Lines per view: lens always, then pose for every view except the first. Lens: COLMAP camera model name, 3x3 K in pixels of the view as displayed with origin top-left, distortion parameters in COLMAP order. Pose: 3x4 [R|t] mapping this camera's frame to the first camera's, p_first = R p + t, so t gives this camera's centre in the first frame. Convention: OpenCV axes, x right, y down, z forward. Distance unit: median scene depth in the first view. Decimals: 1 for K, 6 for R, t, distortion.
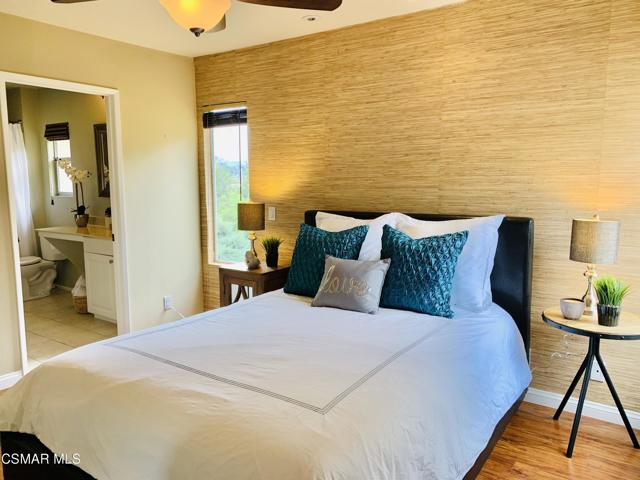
lens RADIAL K [[500.3, 0, 320.0], [0, 500.3, 240.0], [0, 0, 1]] dist [0.009231, -0.012606]
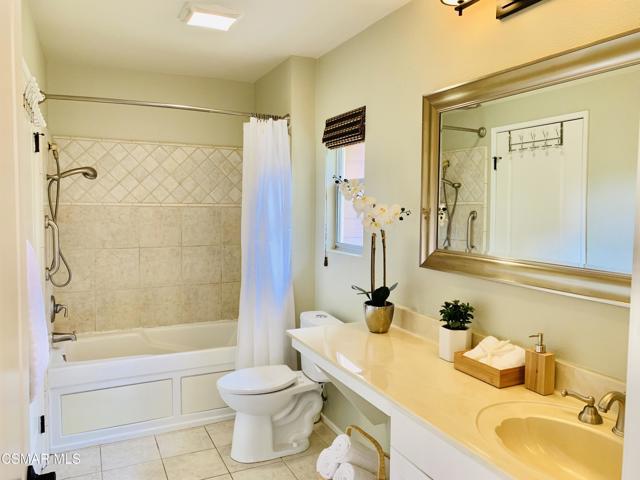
lens RADIAL K [[500.3, 0, 320.0], [0, 500.3, 240.0], [0, 0, 1]] dist [0.009231, -0.012606]
pose [[0.868390, 0.042744, -0.494036, -0.293705], [-0.074989, 0.996140, -0.045625, -0.079430], [0.490179, 0.076668, 0.868243, 0.563304]]
